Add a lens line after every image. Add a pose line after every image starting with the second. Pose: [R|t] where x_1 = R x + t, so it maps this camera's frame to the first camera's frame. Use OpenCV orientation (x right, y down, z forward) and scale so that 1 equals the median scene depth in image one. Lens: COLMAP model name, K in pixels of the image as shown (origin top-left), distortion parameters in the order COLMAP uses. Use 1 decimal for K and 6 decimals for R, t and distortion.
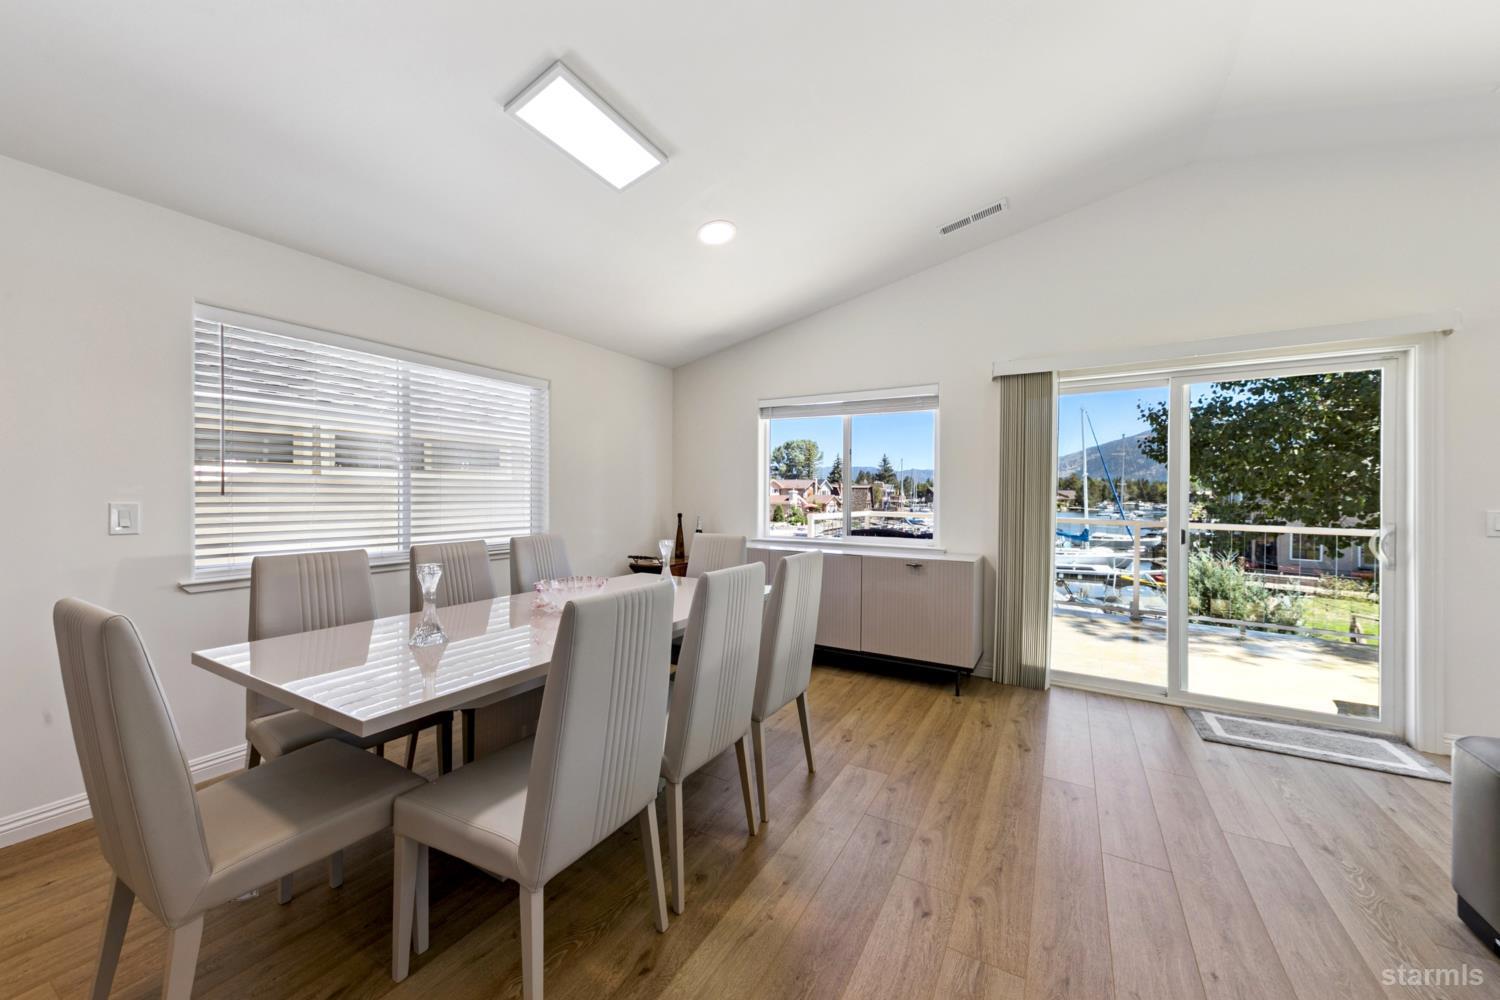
lens RADIAL K [[543.5, 0, 750.0], [0, 543.5, 500.0], [0, 0, 1]] dist [0.000766, -0.000116]
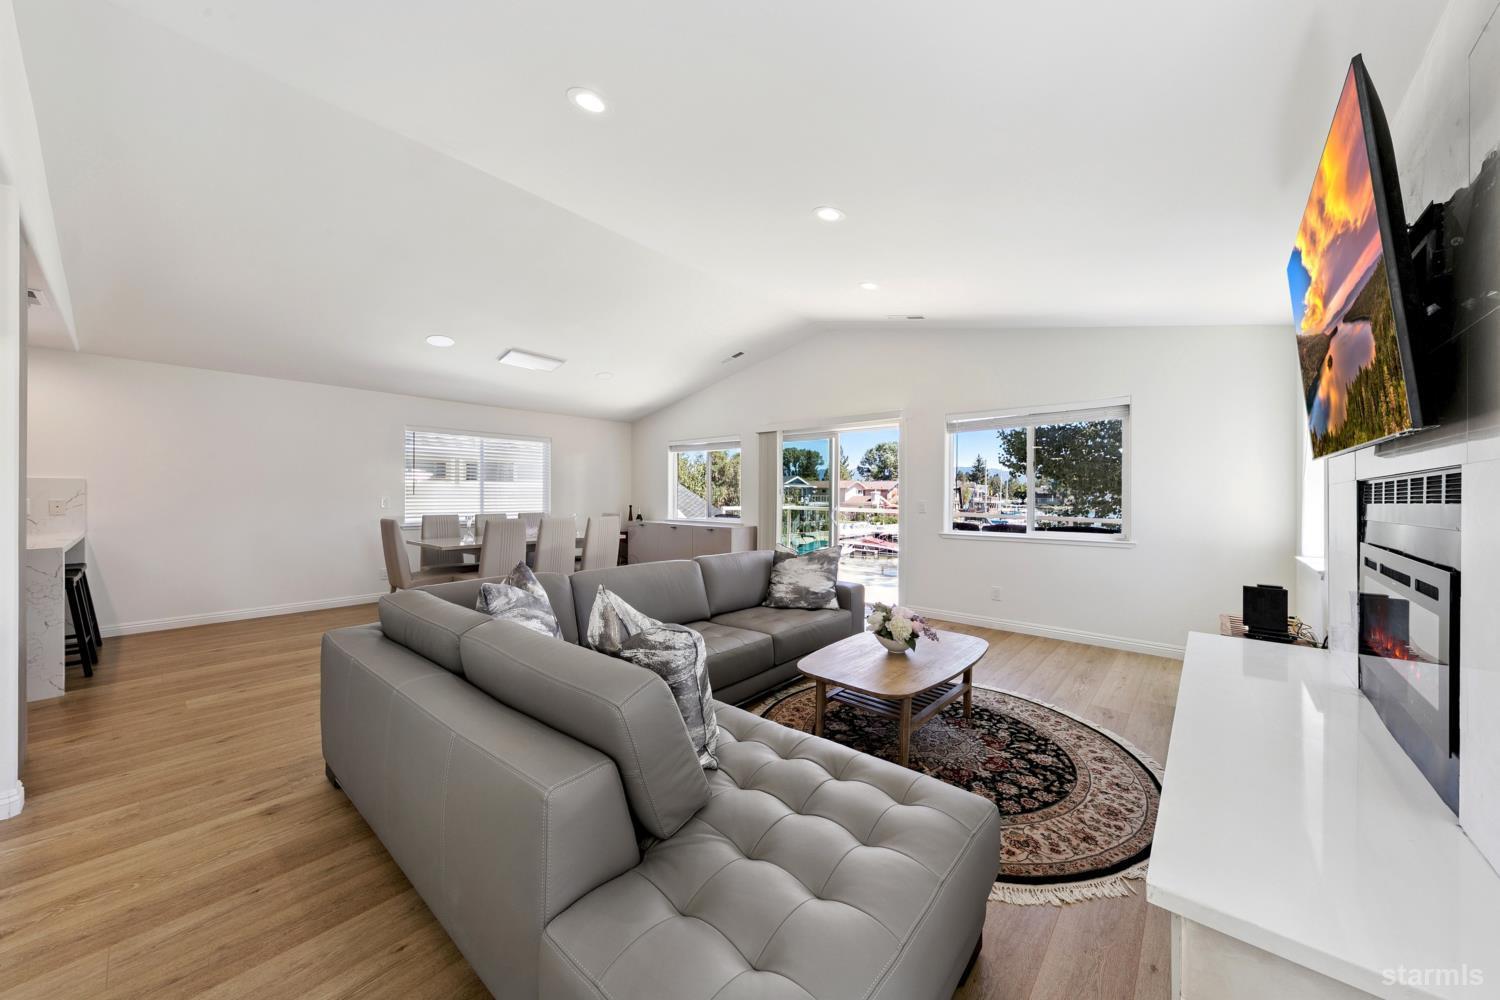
lens RADIAL K [[524.7, 0, 755.0], [0, 524.7, 496.4], [0, 0, 1]] dist [0.000944, 0.000025]
pose [[0.983581, -0.001529, -0.180463, 0.606555], [0.000000, 0.999964, -0.008477, 0.011778], [0.180470, 0.008338, 0.983545, -0.649937]]
